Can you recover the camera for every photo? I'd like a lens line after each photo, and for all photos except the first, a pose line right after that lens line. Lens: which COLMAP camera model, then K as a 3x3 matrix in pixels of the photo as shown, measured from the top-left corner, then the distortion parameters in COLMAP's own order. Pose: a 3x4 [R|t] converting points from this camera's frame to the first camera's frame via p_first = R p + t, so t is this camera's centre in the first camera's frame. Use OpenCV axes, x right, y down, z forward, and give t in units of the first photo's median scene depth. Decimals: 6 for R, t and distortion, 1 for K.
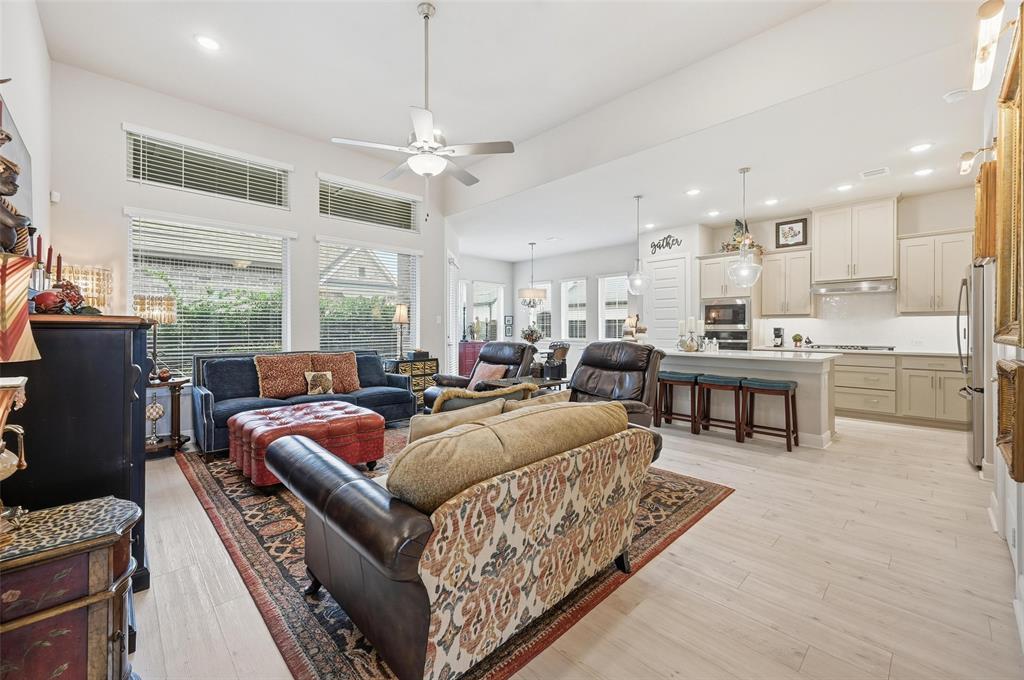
lens RADIAL K [[409.2, 0, 511.3], [0, 409.2, 332.0], [0, 0, 1]] dist [0.008581, -0.000174]
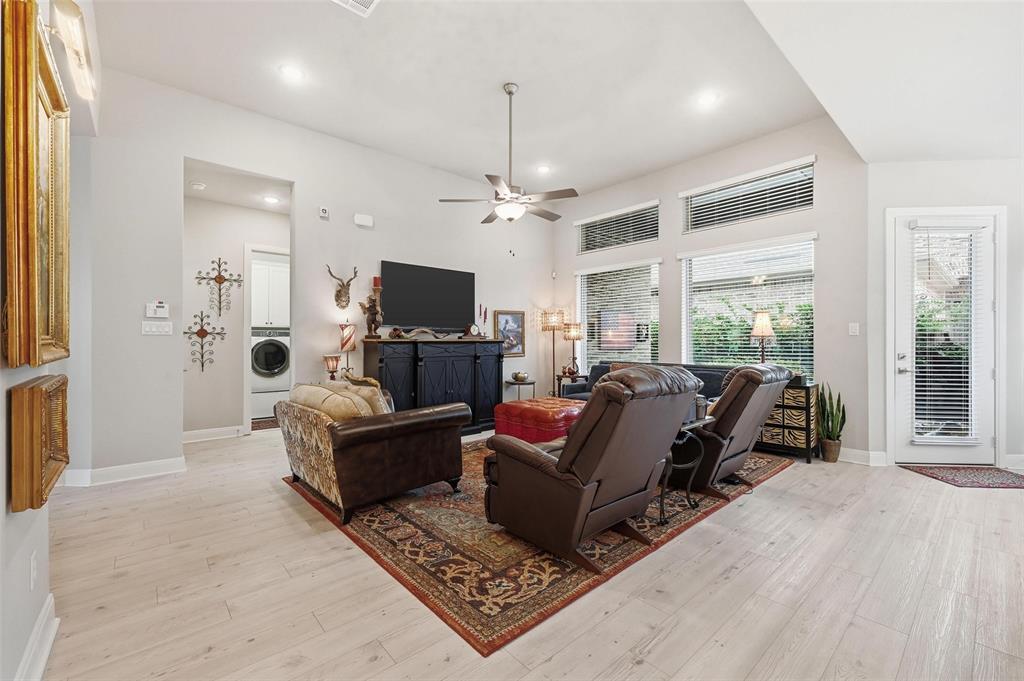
lens RADIAL K [[428.2, 0, 512.2], [0, 428.2, 343.0], [0, 0, 1]] dist [0.004120, 0.000348]
pose [[-0.047607, -0.000436, -0.998866, 1.048596], [-0.007898, 0.999969, -0.000060, -0.006814], [0.998835, 0.007887, -0.047609, 1.028364]]
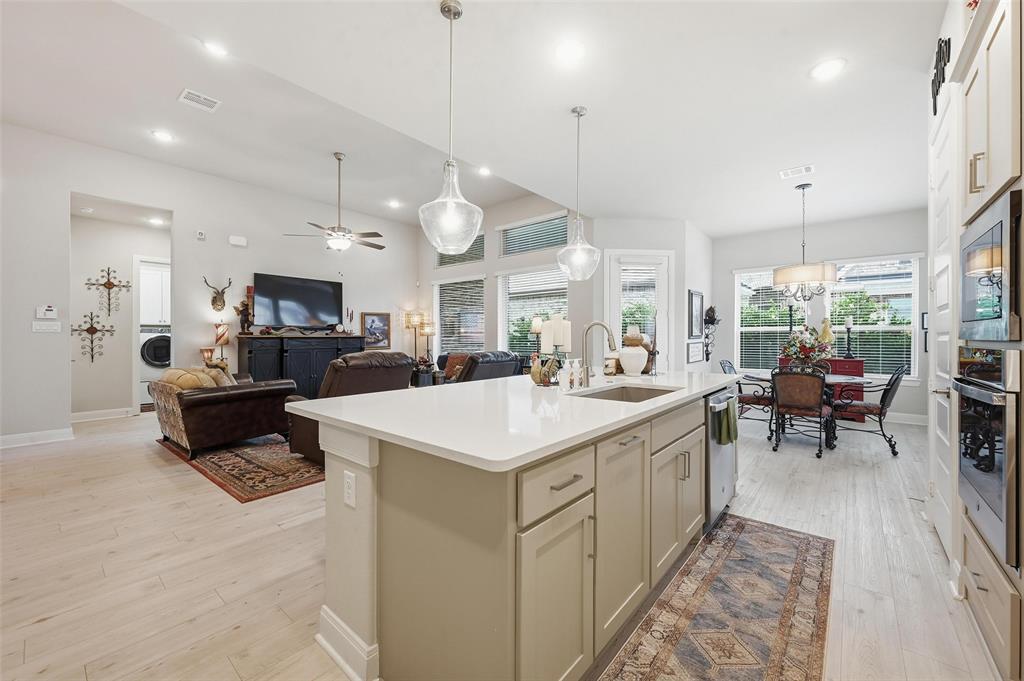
lens RADIAL K [[409.2, 0, 508.9], [0, 409.2, 338.4], [0, 0, 1]] dist [0.008581, -0.000174]
pose [[0.095474, -0.000042, -0.995432, 1.534725], [-0.006623, 0.999978, -0.000677, -0.009566], [0.995410, 0.006658, 0.095472, 1.493039]]
